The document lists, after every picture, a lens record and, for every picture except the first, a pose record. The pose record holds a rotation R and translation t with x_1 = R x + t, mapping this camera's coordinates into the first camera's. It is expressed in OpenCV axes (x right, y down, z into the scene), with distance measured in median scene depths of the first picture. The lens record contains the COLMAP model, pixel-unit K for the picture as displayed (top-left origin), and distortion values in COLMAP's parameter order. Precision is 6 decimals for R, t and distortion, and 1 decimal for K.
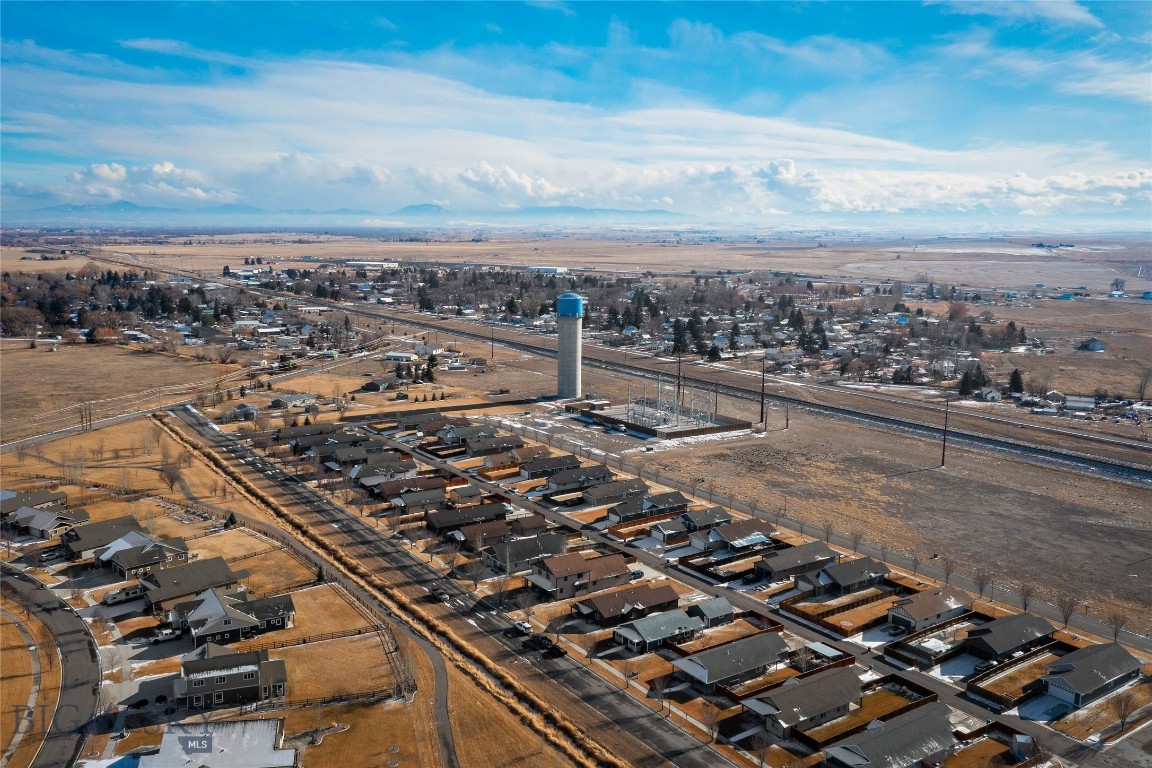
lens RADIAL K [[954.5, 0, 643.6], [0, 954.5, 302.3], [0, 0, 1]] dist [-0.011759, 0.002823]
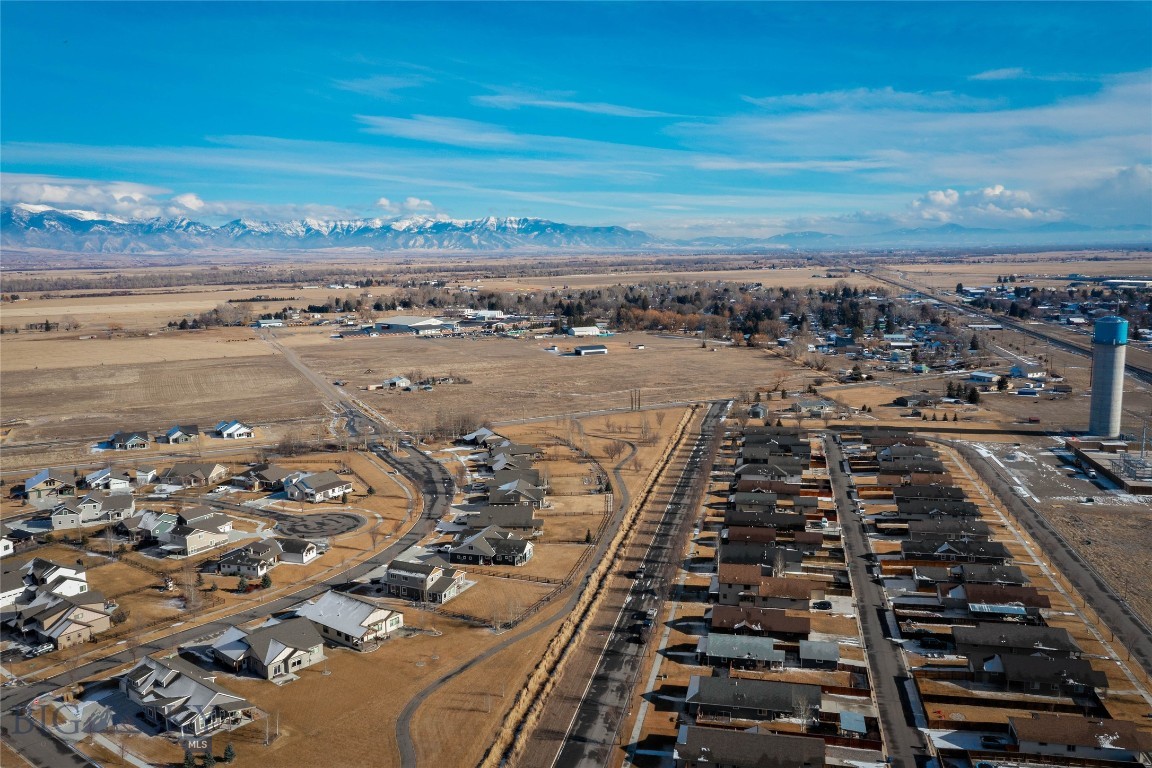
lens RADIAL K [[954.5, 0, 643.6], [0, 954.5, 302.3], [0, 0, 1]] dist [-0.011759, 0.002823]
pose [[0.680222, 0.018928, -0.732762, 0.455312], [-0.032851, 0.999449, -0.004678, -0.006324], [0.732270, 0.027254, 0.680469, 0.168009]]
